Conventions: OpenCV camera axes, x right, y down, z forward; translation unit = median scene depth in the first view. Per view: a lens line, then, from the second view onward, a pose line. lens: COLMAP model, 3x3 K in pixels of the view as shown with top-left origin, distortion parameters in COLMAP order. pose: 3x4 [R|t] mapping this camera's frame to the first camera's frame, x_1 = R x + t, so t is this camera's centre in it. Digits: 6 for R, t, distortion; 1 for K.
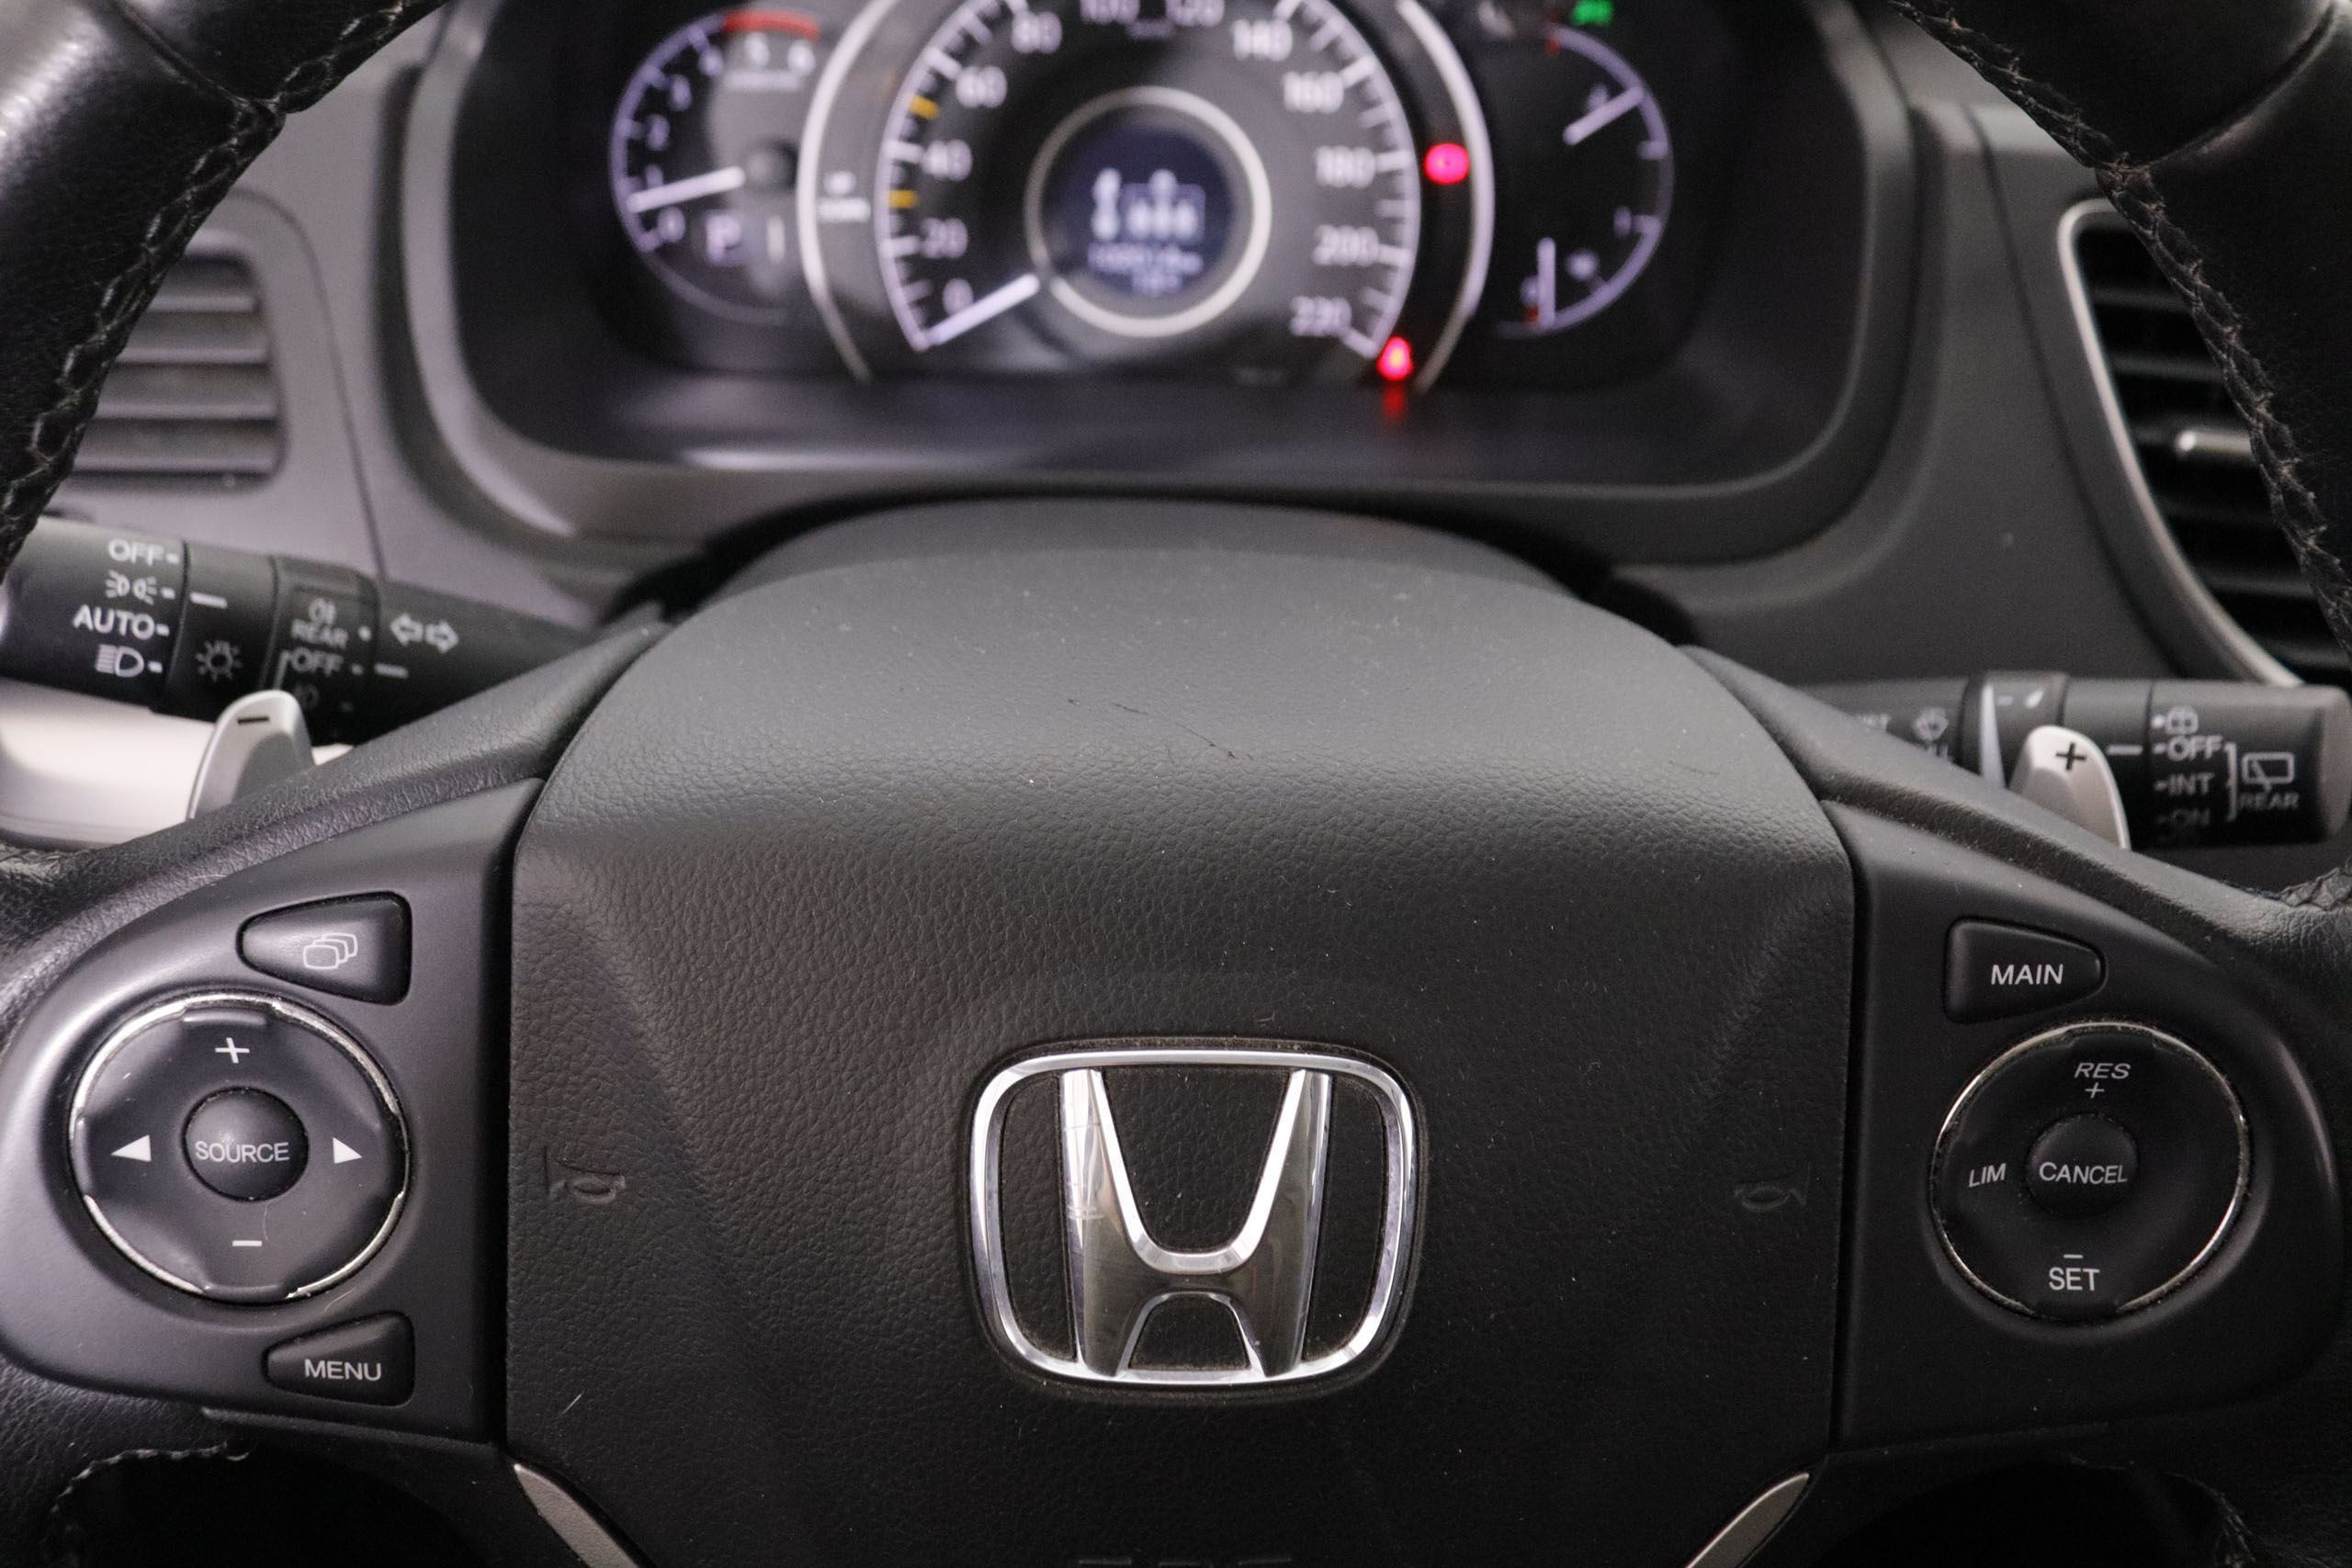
lens RADIAL K [[1924.2, 0, 1167.3], [0, 1924.2, 767.6], [0, 0, 1]] dist [-0.160445, 0.097597]
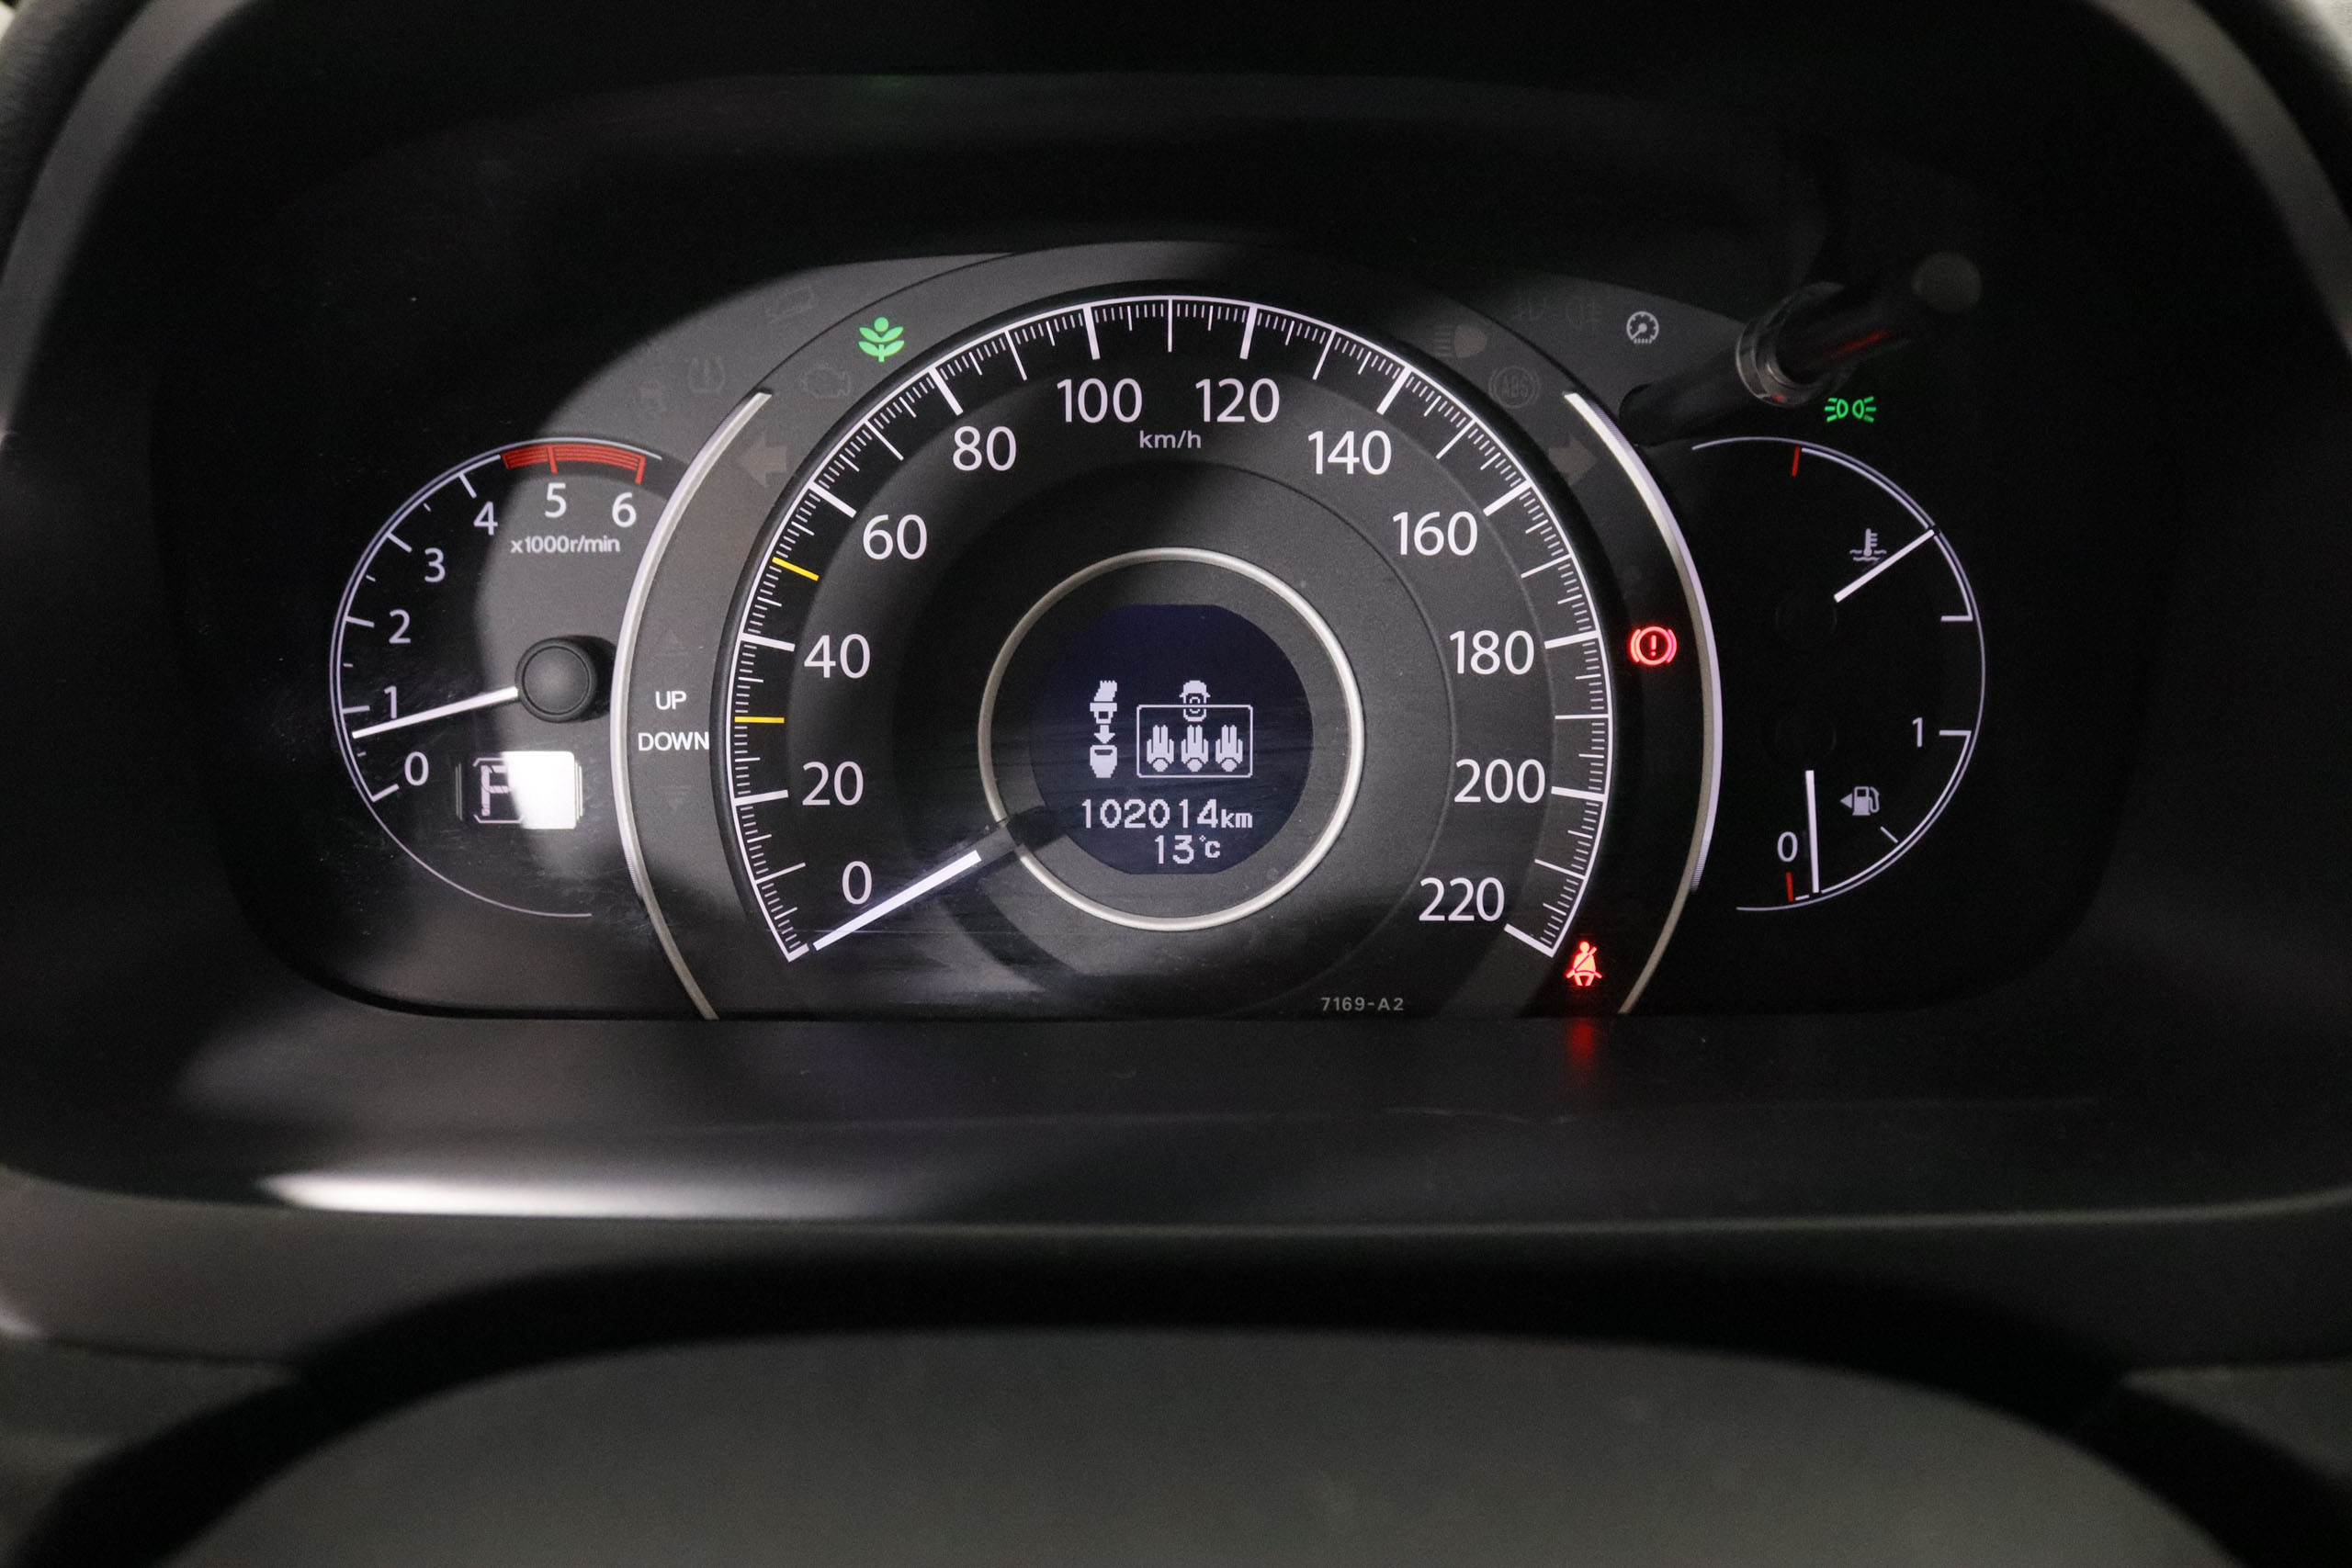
lens RADIAL K [[1924.2, 0, 1129.9], [0, 1924.2, 767.7], [0, 0, 1]] dist [-0.160445, 0.097597]
pose [[0.999099, -0.023878, -0.035097, -0.001775], [0.012541, 0.955927, -0.293337, -0.102669], [0.040555, 0.292633, 0.955365, 0.414609]]
